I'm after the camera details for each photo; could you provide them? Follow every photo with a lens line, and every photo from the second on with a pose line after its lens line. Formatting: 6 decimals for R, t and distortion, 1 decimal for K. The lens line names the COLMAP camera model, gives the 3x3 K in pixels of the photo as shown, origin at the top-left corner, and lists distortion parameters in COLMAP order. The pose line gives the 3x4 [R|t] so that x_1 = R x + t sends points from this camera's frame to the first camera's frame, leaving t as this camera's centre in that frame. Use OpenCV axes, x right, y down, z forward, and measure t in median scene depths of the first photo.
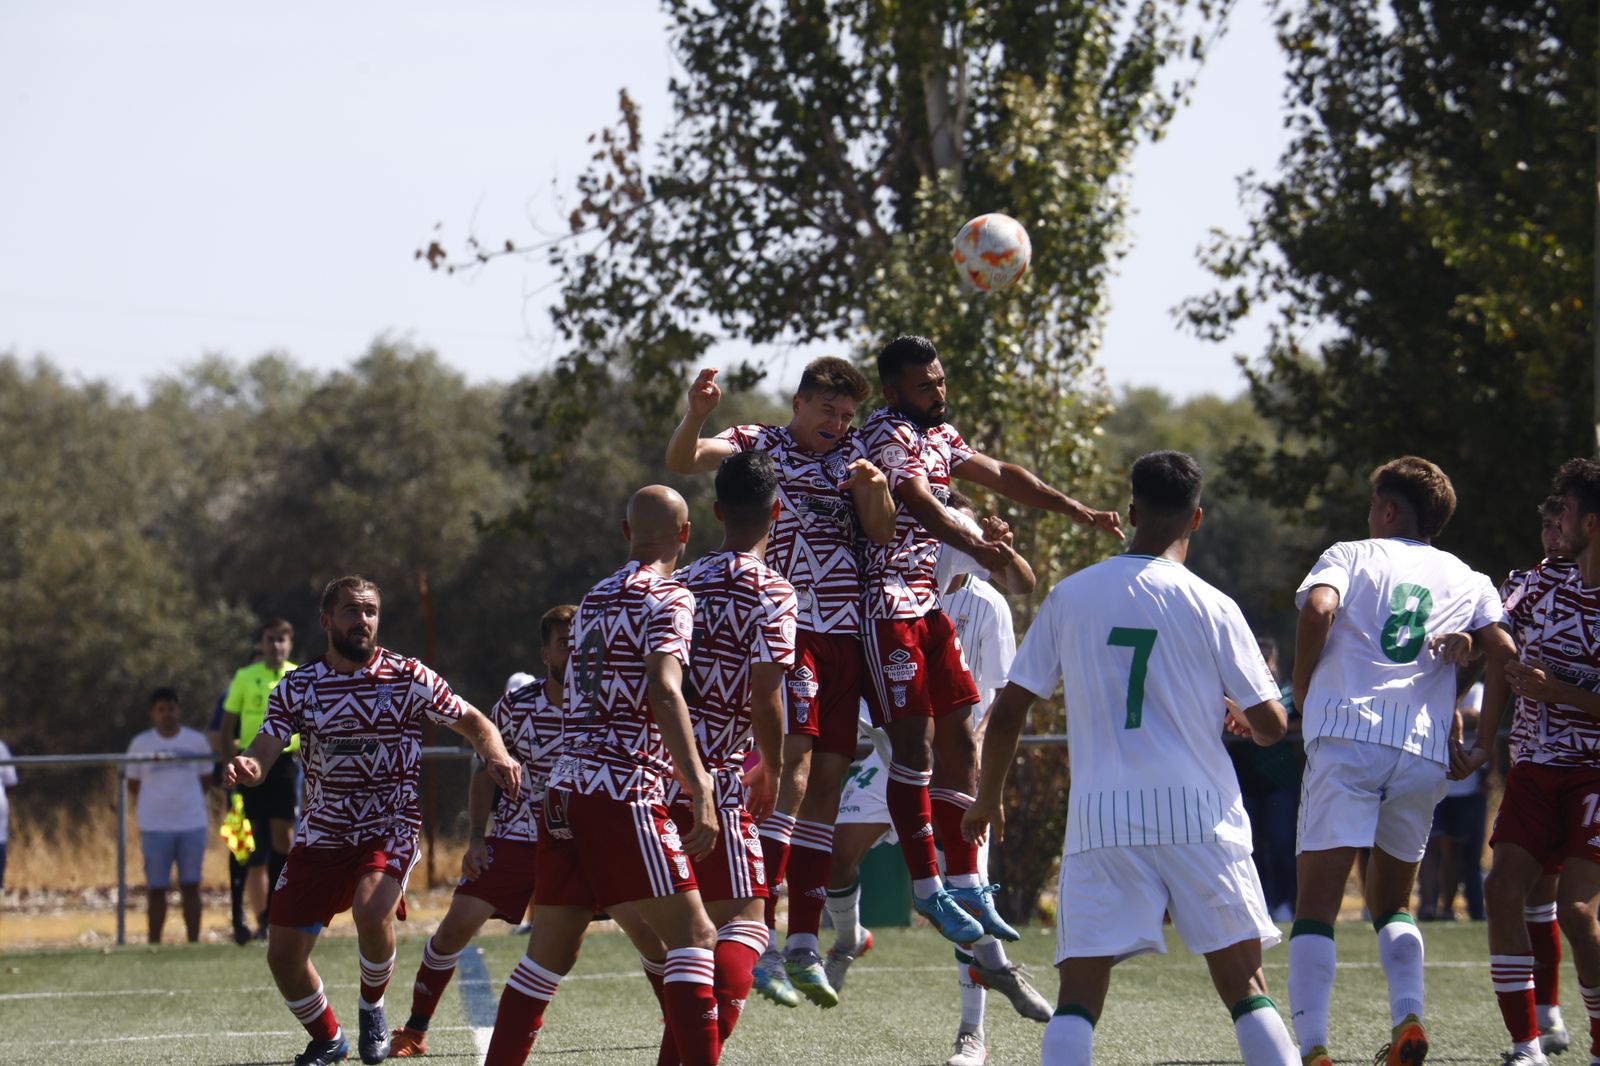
lens RADIAL K [[11966.1, 0, 765.4], [0, 11966.1, 533.3], [0, 0, 1]] dist [4.515194, 16.452484]
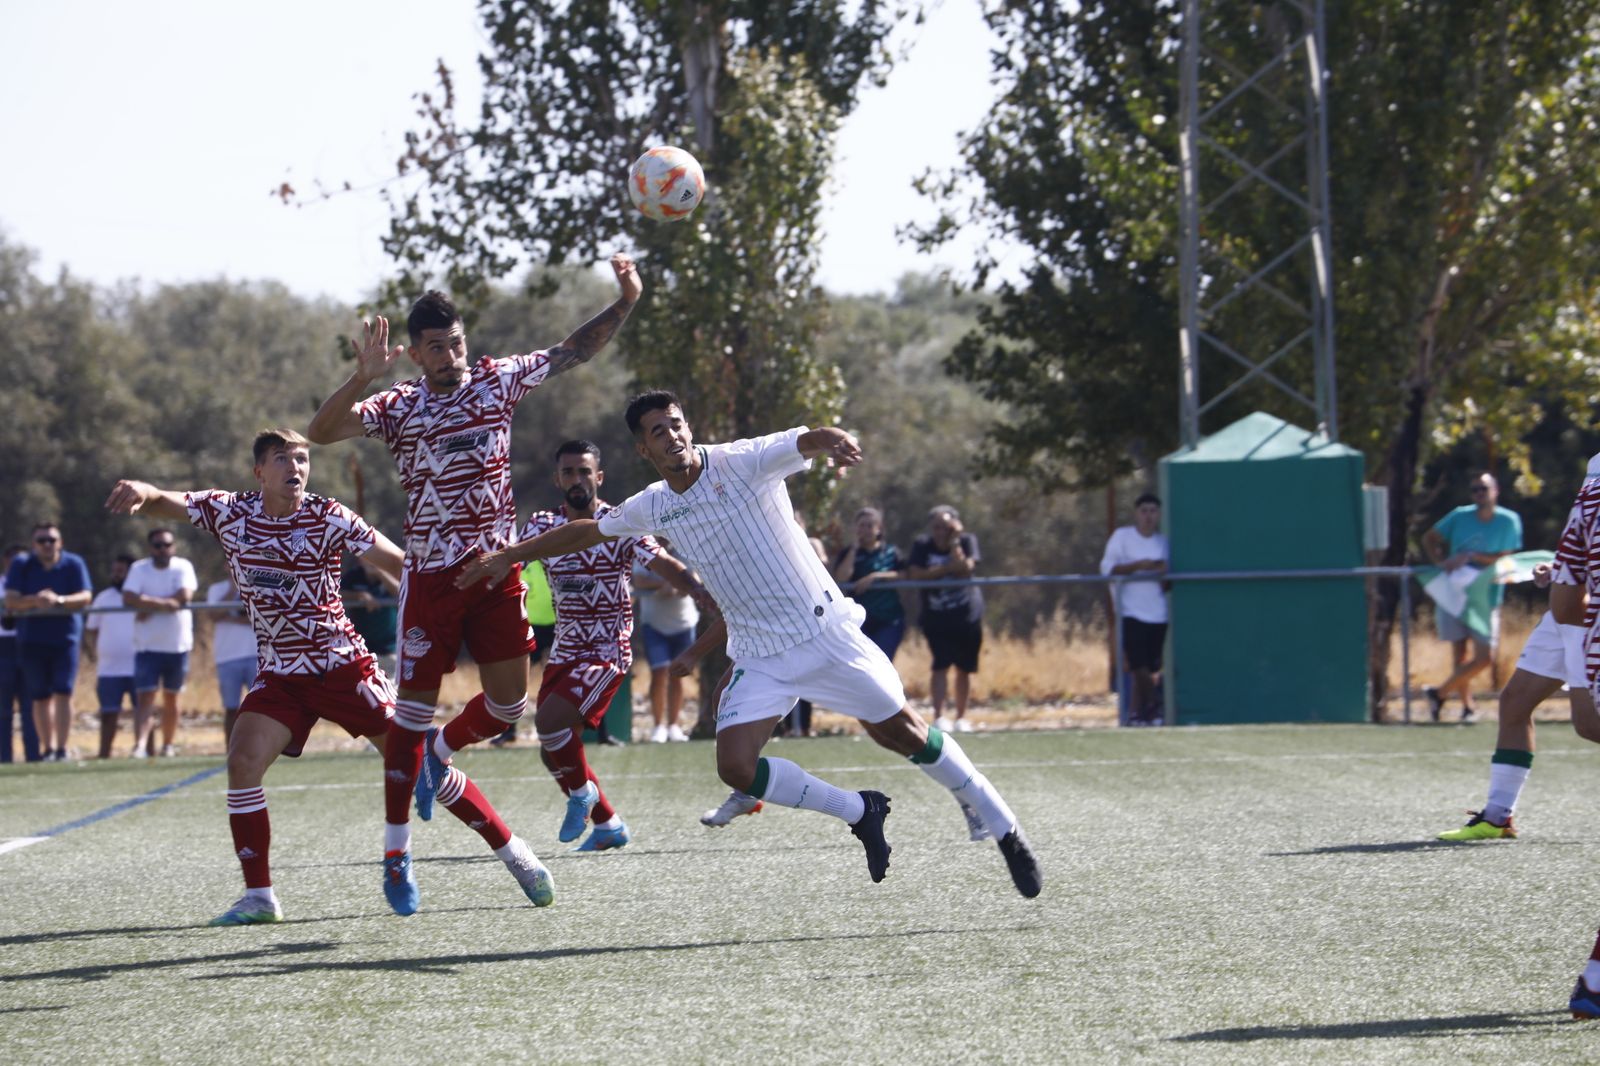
lens RADIAL K [[11966.1, 0, 765.4], [0, 11966.1, 533.3], [0, 0, 1]] dist [4.515194, 16.452484]
pose [[0.999282, -0.007181, 0.037194, -0.024793], [0.007098, 0.999972, 0.002371, 0.009136], [-0.037210, -0.002106, 0.999305, -0.240682]]
